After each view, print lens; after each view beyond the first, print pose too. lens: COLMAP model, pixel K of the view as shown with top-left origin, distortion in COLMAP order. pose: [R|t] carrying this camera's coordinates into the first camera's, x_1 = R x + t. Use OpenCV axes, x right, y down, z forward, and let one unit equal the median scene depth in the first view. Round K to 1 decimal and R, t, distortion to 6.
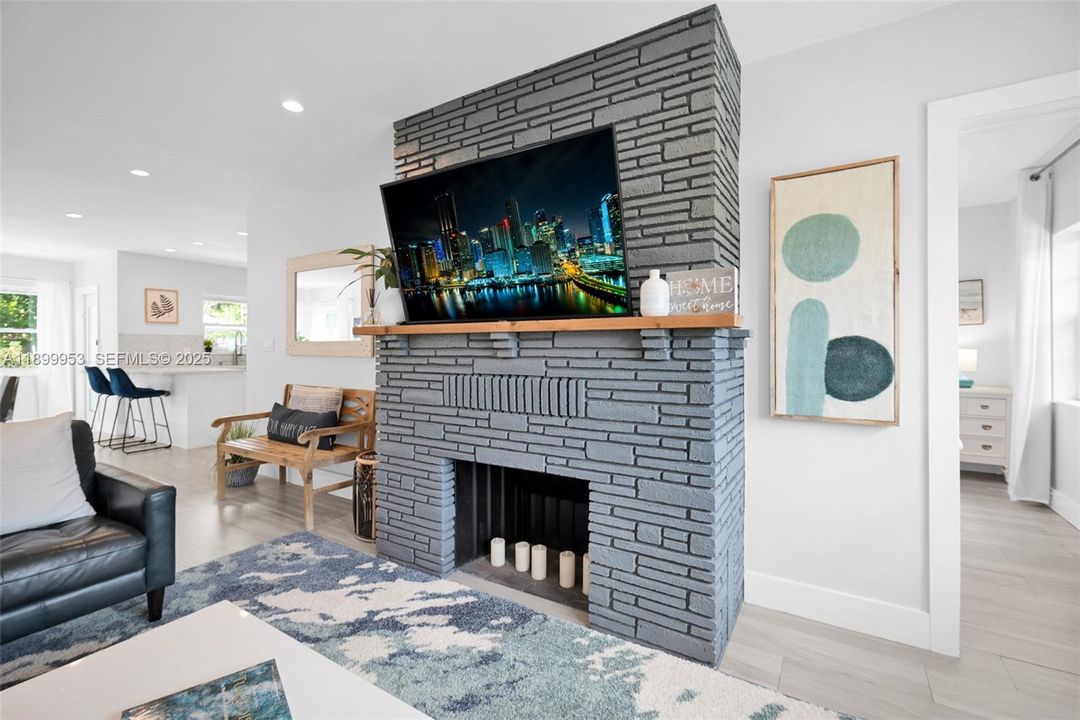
lens RADIAL K [[471.8, 0, 544.5], [0, 471.8, 348.9], [0, 0, 1]] dist [-0.000951, -0.000224]
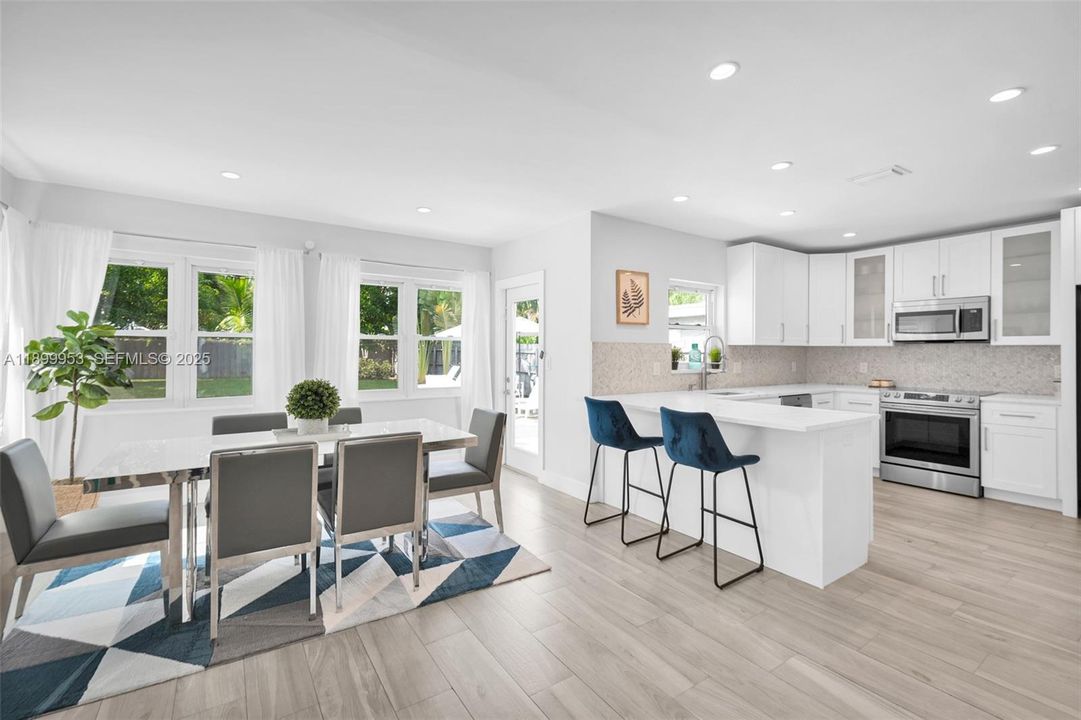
lens RADIAL K [[470.9, 0, 541.3], [0, 470.9, 353.7], [0, 0, 1]] dist [-0.001296, 0.000217]
pose [[0.914596, 0.004274, -0.404347, -0.669999], [-0.004532, 0.999990, 0.000319, -0.015240], [0.404344, 0.001540, 0.914606, 0.370634]]
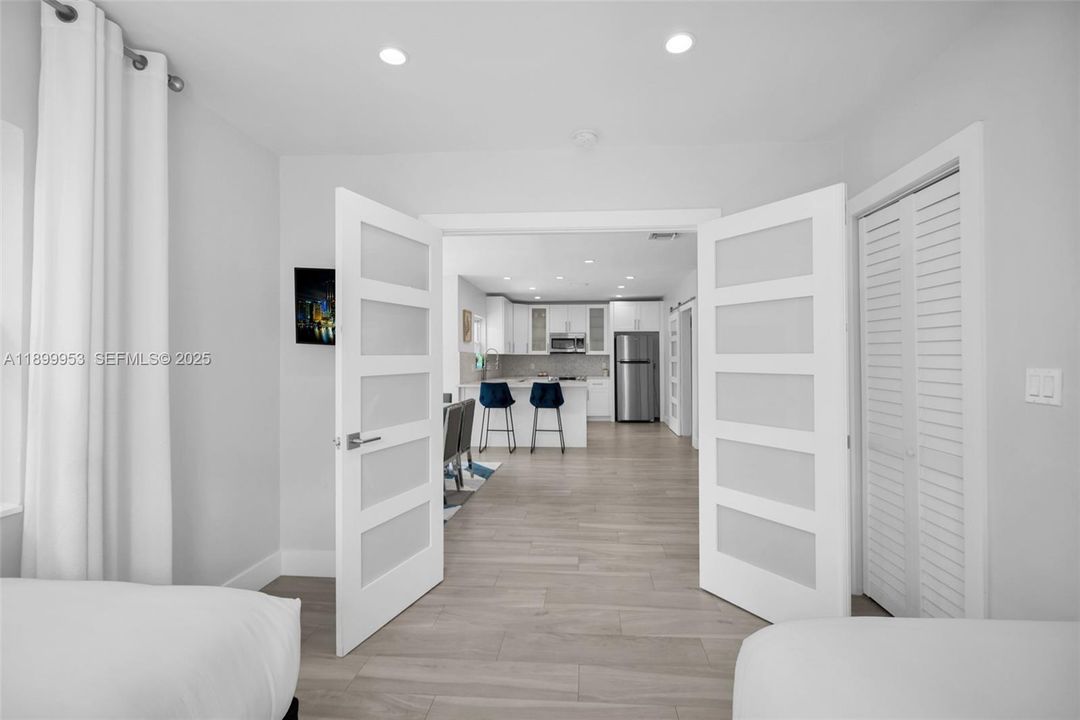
lens RADIAL K [[474.6, 0, 552.6], [0, 474.6, 347.9], [0, 0, 1]] dist [-0.002814, -0.000289]
pose [[0.884106, 0.009370, 0.467192, -1.149432], [0.003742, 0.999625, -0.027130, -0.010985], [-0.467271, 0.025734, 0.883740, -0.046761]]
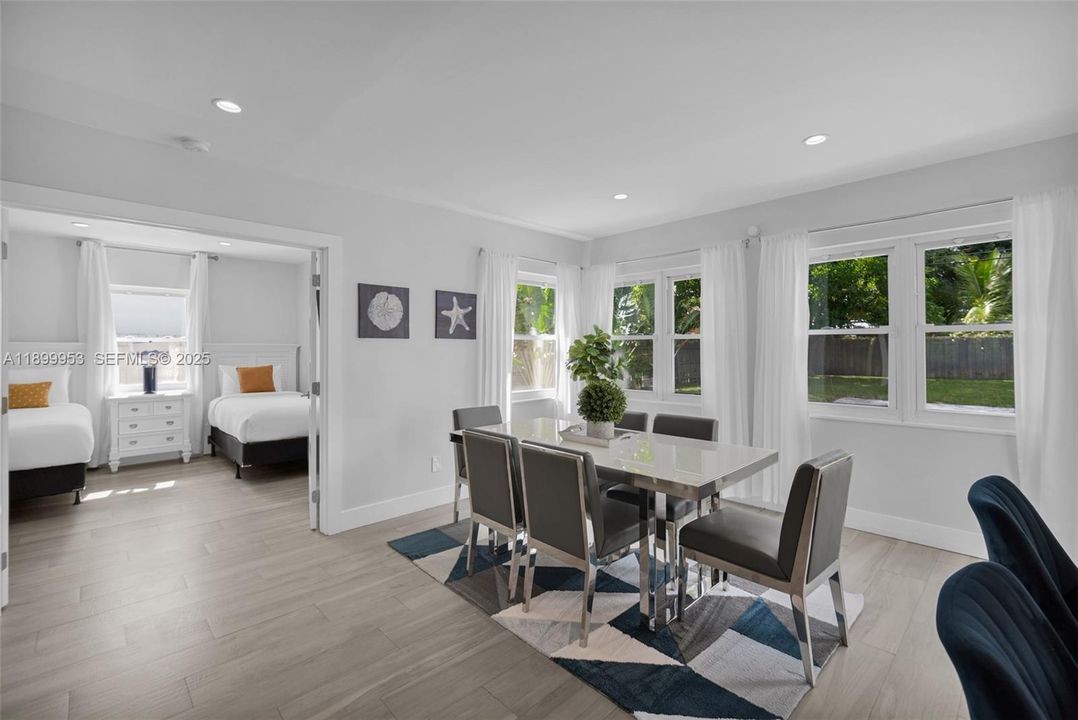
lens RADIAL K [[470.9, 0, 543.5], [0, 470.9, 349.0], [0, 0, 1]] dist [-0.000951, -0.000224]
pose [[-0.237028, -0.000777, -0.971503, -0.606397], [0.001380, 0.999998, -0.001136, -0.019727], [0.971502, -0.001610, -0.237026, 0.724355]]
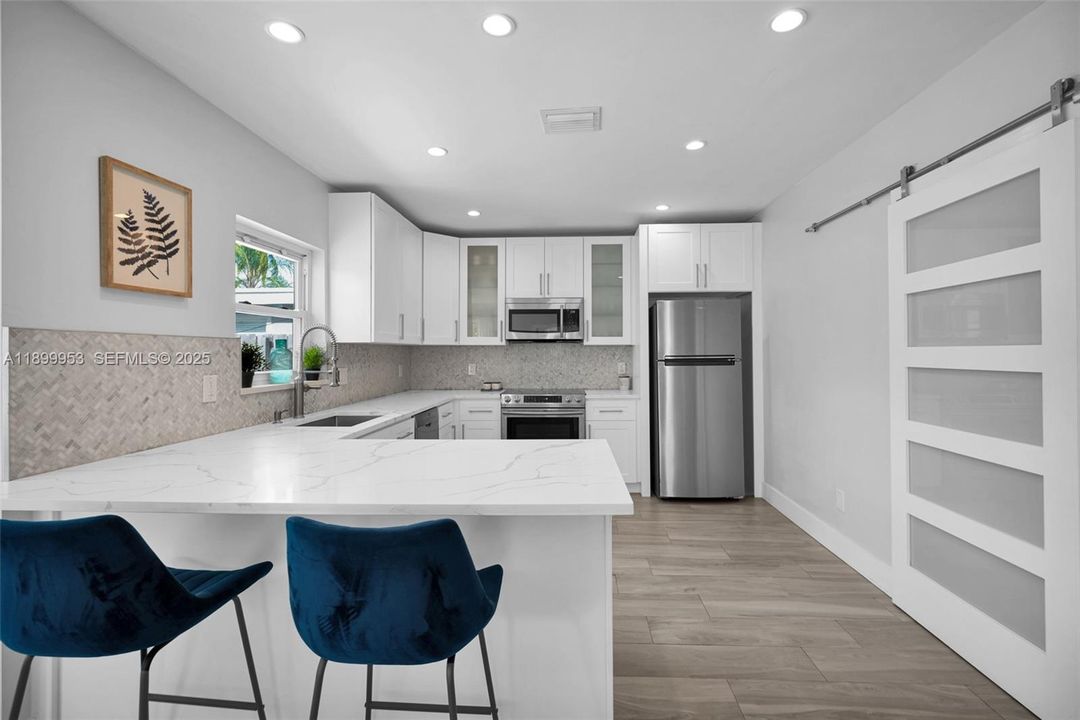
lens RADIAL K [[474.6, 0, 552.6], [0, 474.6, 347.9], [0, 0, 1]] dist [-0.002814, -0.000289]
pose [[0.869873, 0.000982, 0.493275, -0.744531], [0.005292, 0.999922, -0.011324, -0.017793], [-0.493247, 0.012461, 0.869800, 0.636683]]
